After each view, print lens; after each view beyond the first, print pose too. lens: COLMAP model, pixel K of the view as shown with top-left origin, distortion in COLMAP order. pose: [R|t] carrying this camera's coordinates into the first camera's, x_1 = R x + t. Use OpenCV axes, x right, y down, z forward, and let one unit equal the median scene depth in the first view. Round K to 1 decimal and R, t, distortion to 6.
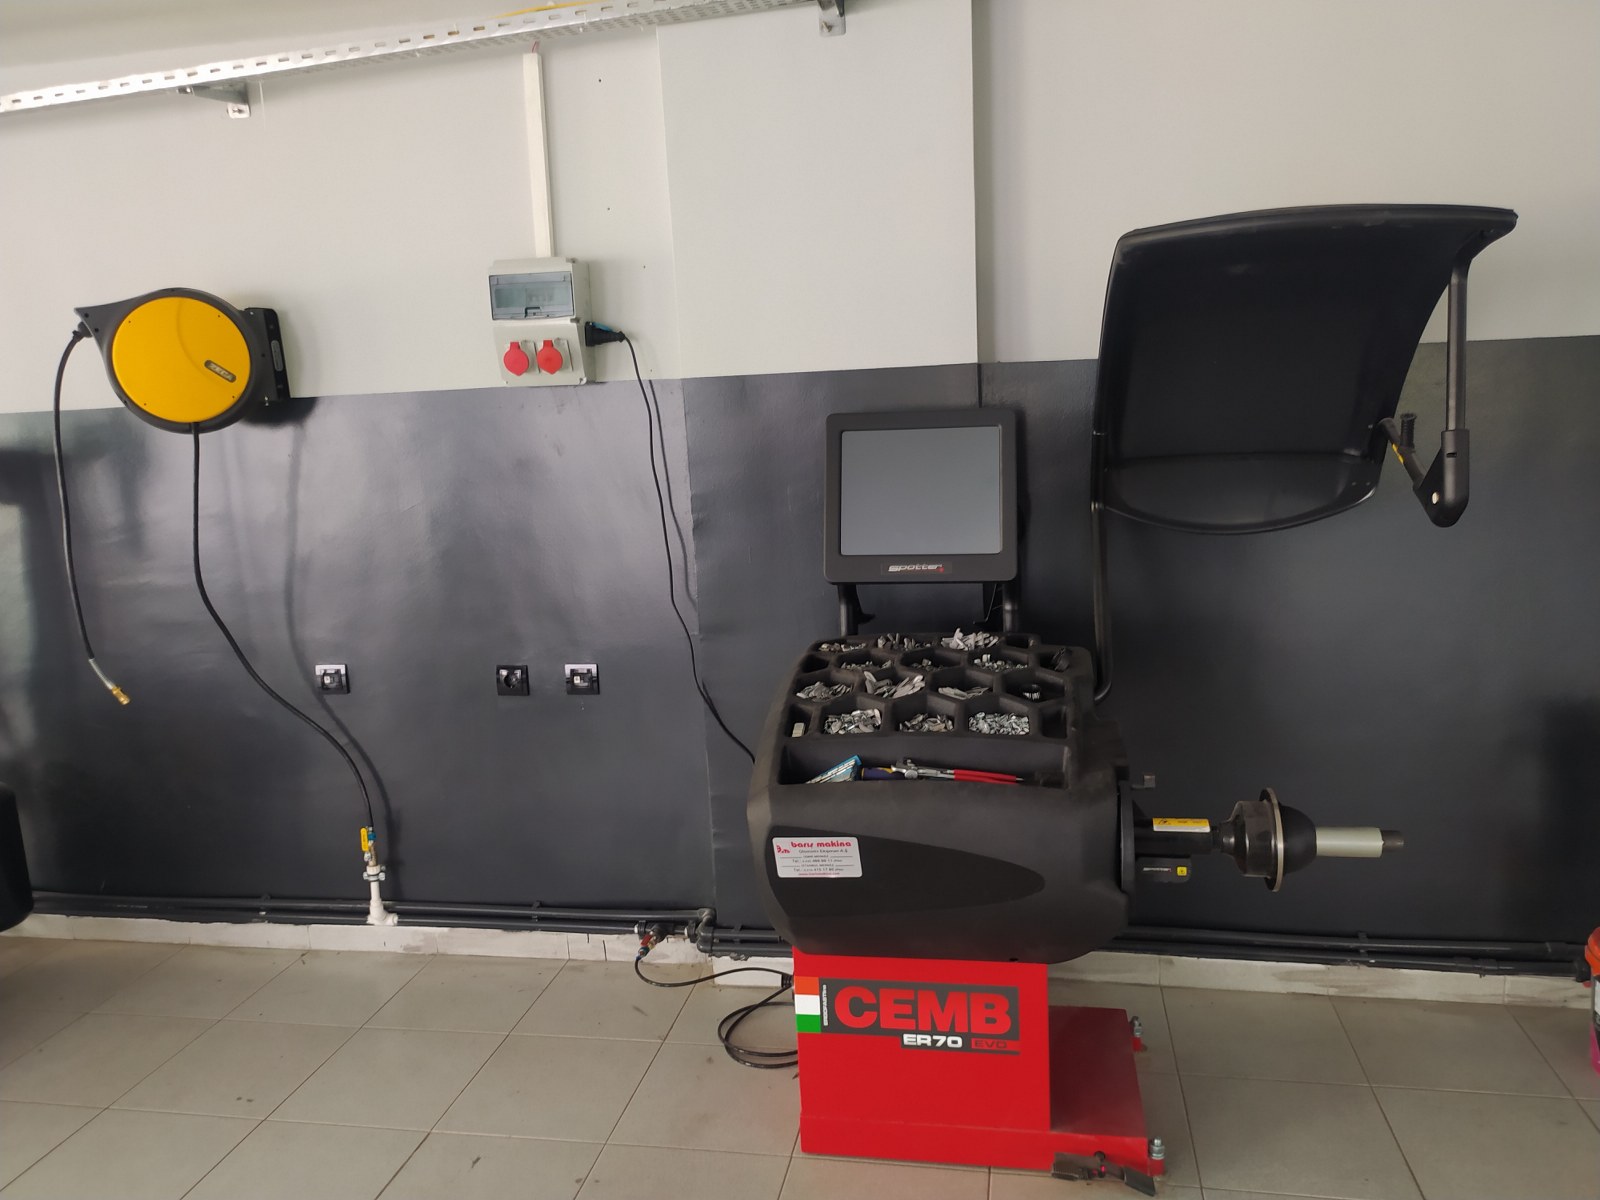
lens RADIAL K [[1216.0, 0, 808.8], [0, 1216.0, 601.8], [0, 0, 1]] dist [0.066206, -0.070841]
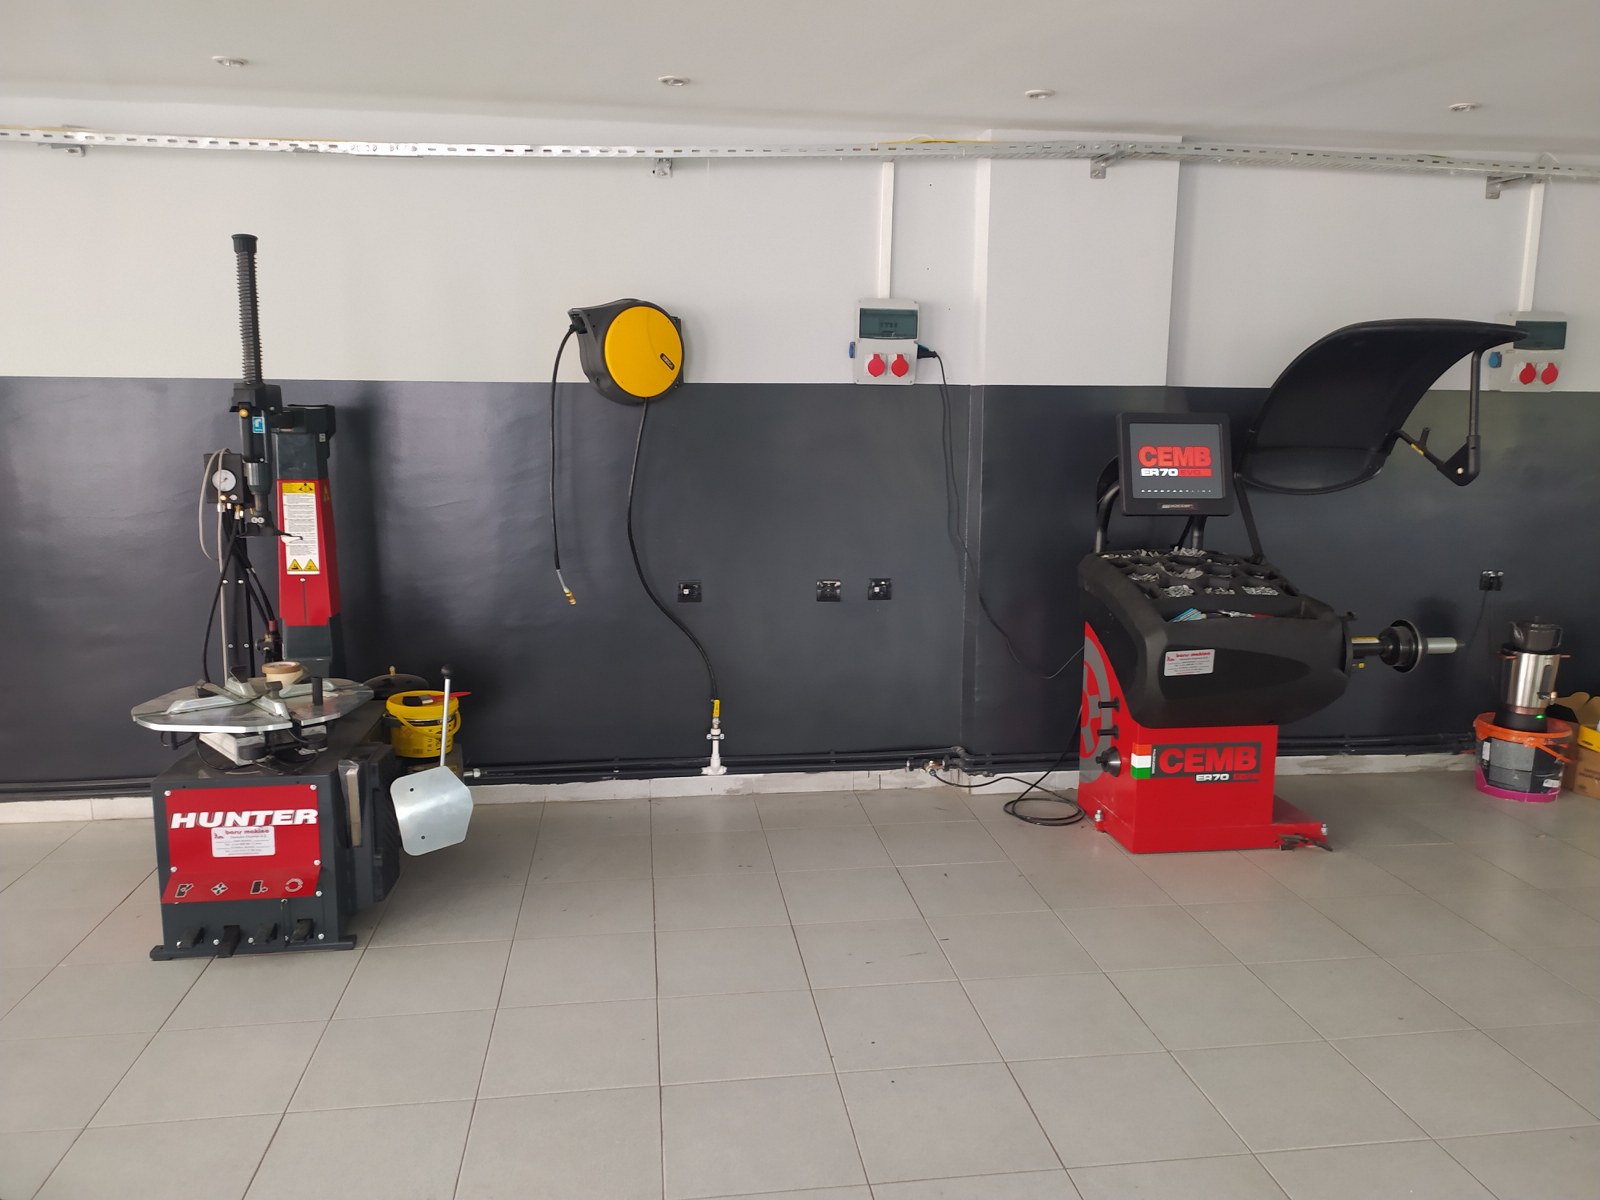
lens RADIAL K [[1216.0, 0, 811.3], [0, 1216.0, 591.9], [0, 0, 1]] dist [0.066206, -0.070841]
pose [[0.945758, 0.003401, 0.324854, -0.796148], [0.003288, 0.999794, -0.020040, 0.104026], [-0.324855, 0.020021, 0.945552, -0.361568]]
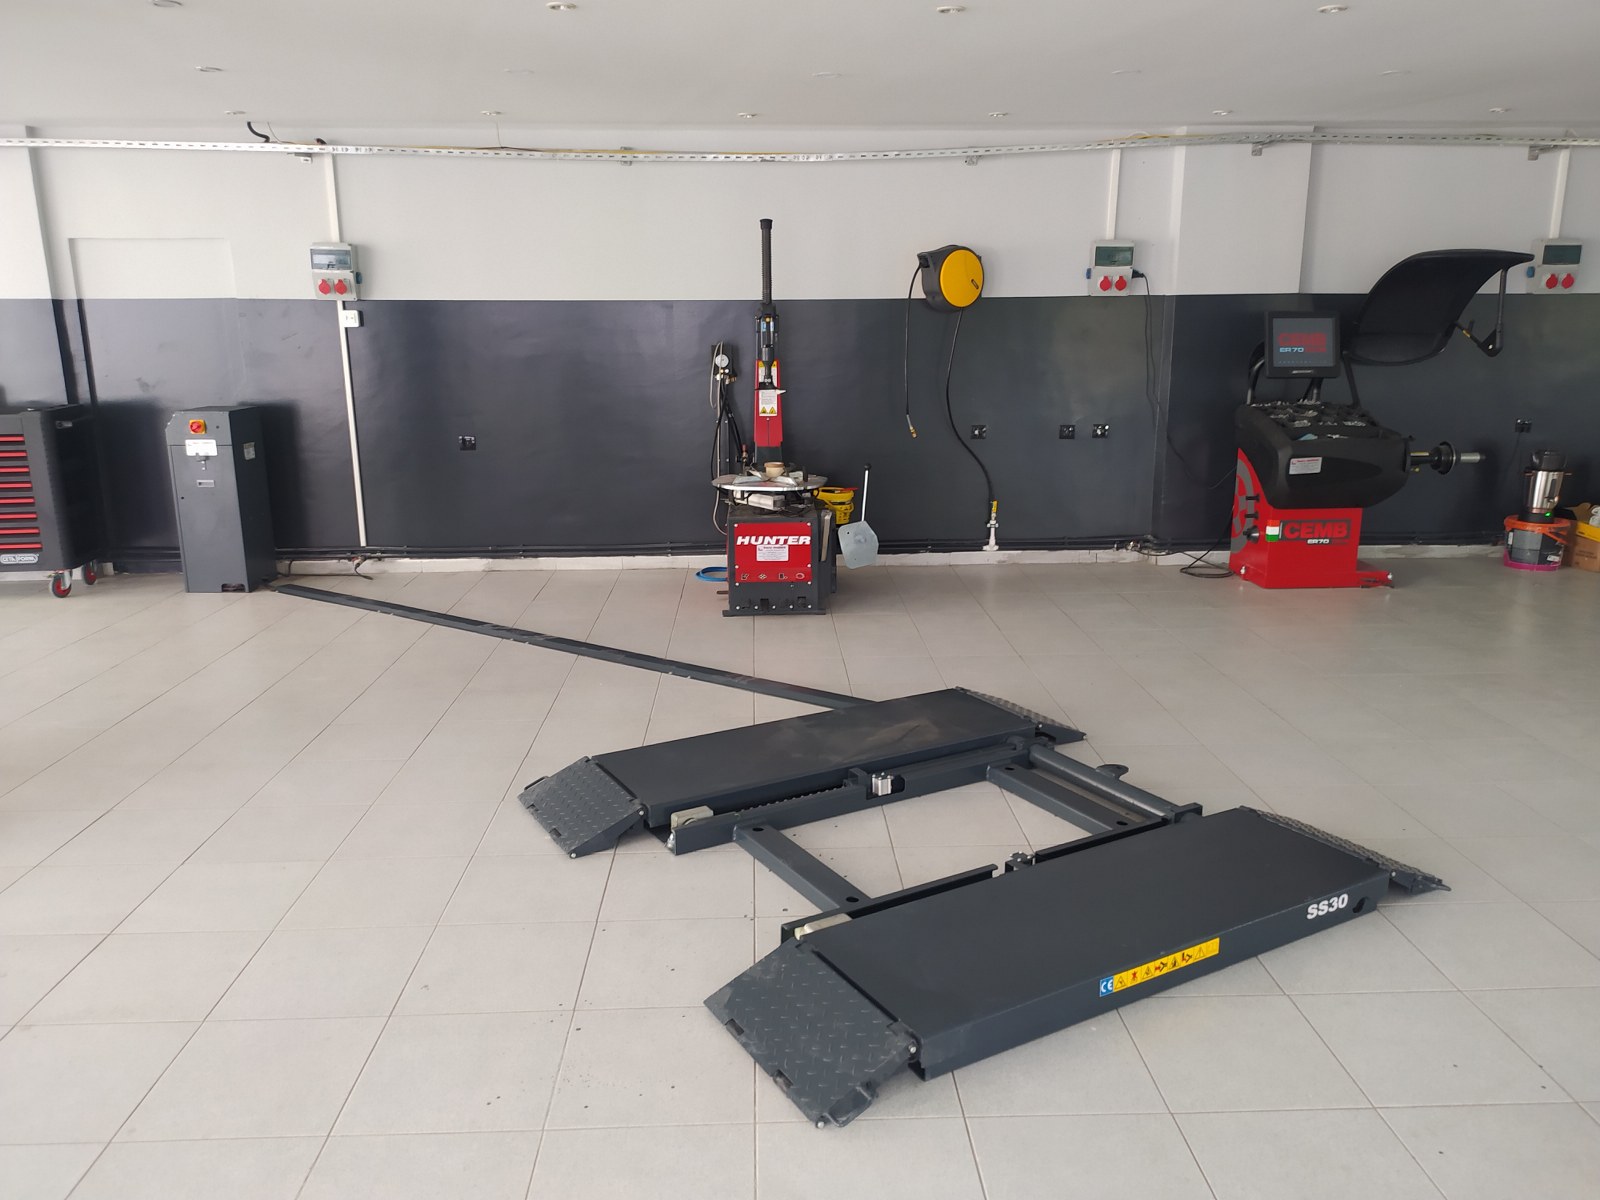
lens RADIAL K [[1216.0, 0, 814.8], [0, 1216.0, 595.4], [0, 0, 1]] dist [0.066206, -0.070841]
pose [[0.971810, -0.012138, 0.235455, -1.331315], [-0.000621, 0.998539, 0.054041, 0.265124], [-0.235766, -0.052663, 0.970382, -1.147359]]
